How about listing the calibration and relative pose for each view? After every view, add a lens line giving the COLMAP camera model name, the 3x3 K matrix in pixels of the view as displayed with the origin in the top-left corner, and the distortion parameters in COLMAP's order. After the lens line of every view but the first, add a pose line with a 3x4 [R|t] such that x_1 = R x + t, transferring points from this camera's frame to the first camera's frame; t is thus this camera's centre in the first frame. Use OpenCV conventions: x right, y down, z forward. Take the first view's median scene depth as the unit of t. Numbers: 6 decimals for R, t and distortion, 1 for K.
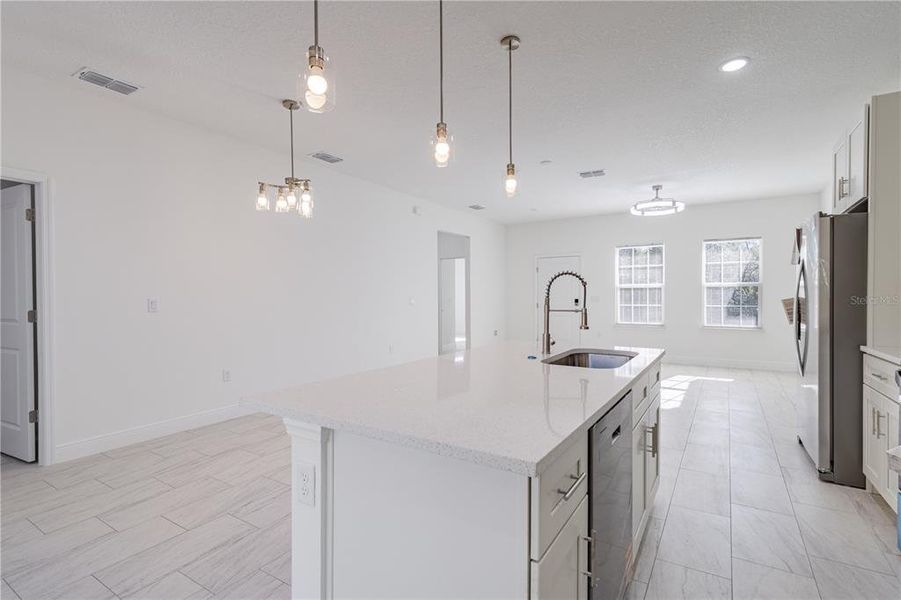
lens RADIAL K [[427.0, 0, 457.8], [0, 427.0, 297.6], [0, 0, 1]] dist [0.010913, -0.000553]
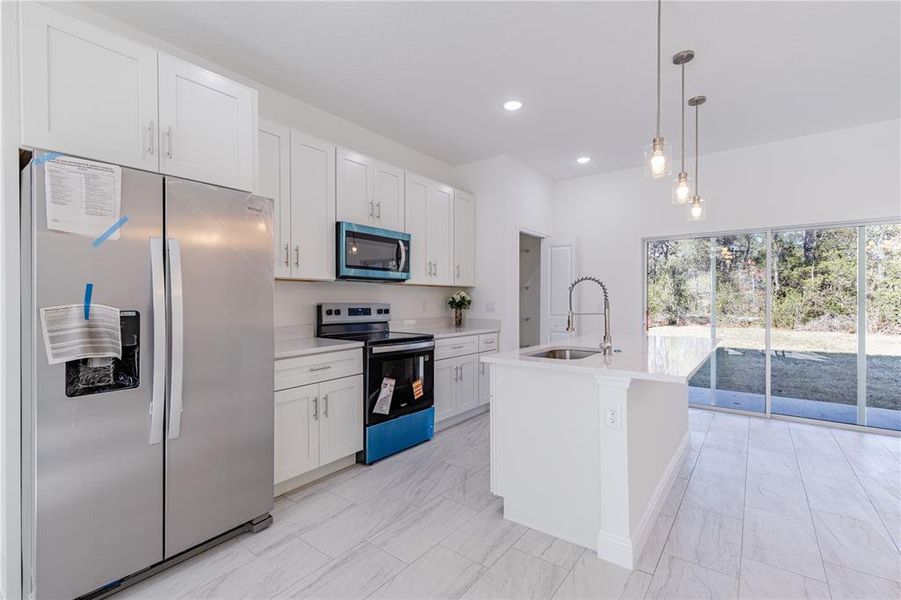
lens RADIAL K [[407.3, 0, 445.5], [0, 407.3, 294.1], [0, 0, 1]] dist [0.004510, 0.001784]
pose [[-0.995863, 0.002510, 0.090831, 0.226228], [0.001904, 0.999975, -0.006762, -0.006146], [-0.090846, -0.006561, -0.995843, 0.906101]]
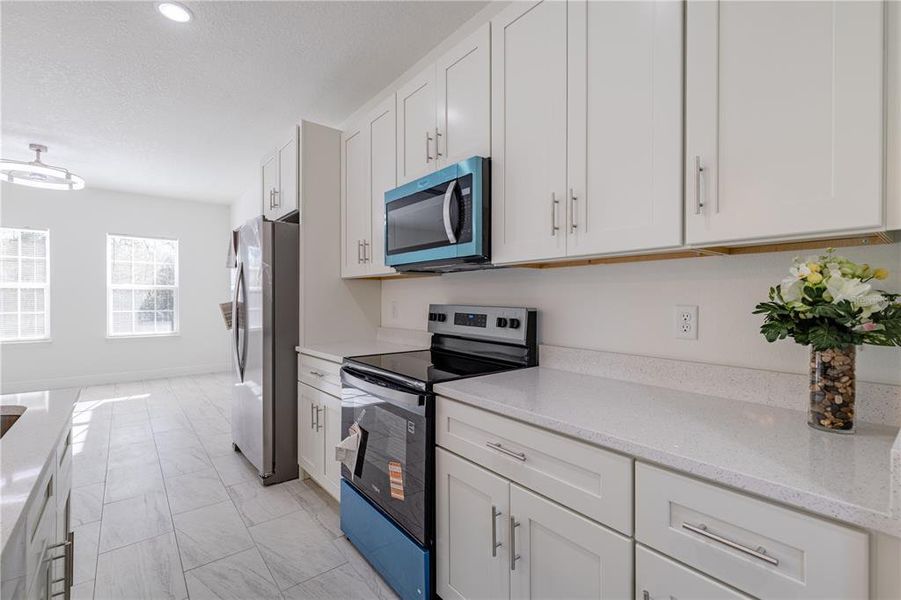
lens RADIAL K [[407.3, 0, 454.3], [0, 407.3, 298.8], [0, 0, 1]] dist [0.004510, 0.001784]
pose [[0.320591, 0.001647, 0.947216, 0.047265], [0.003698, 0.999989, -0.002991, -0.001230], [-0.947210, 0.004462, 0.320581, 0.145760]]
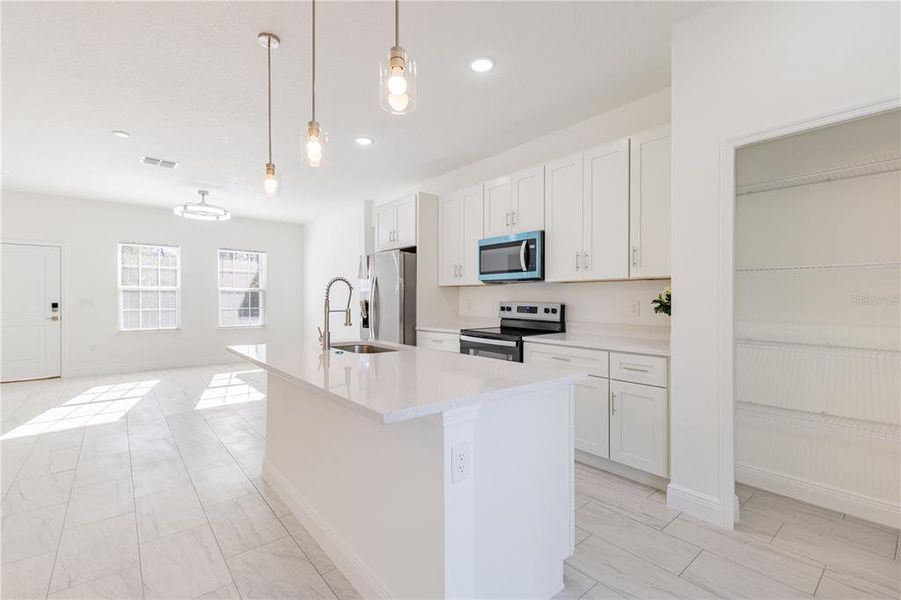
lens RADIAL K [[407.3, 0, 452.1], [0, 407.3, 298.7], [0, 0, 1]] dist [0.004510, 0.001784]
pose [[0.309230, 0.004636, 0.950976, -0.317001], [0.002027, 0.999983, -0.005534, 0.001634], [-0.950985, 0.003639, 0.309216, 0.159156]]
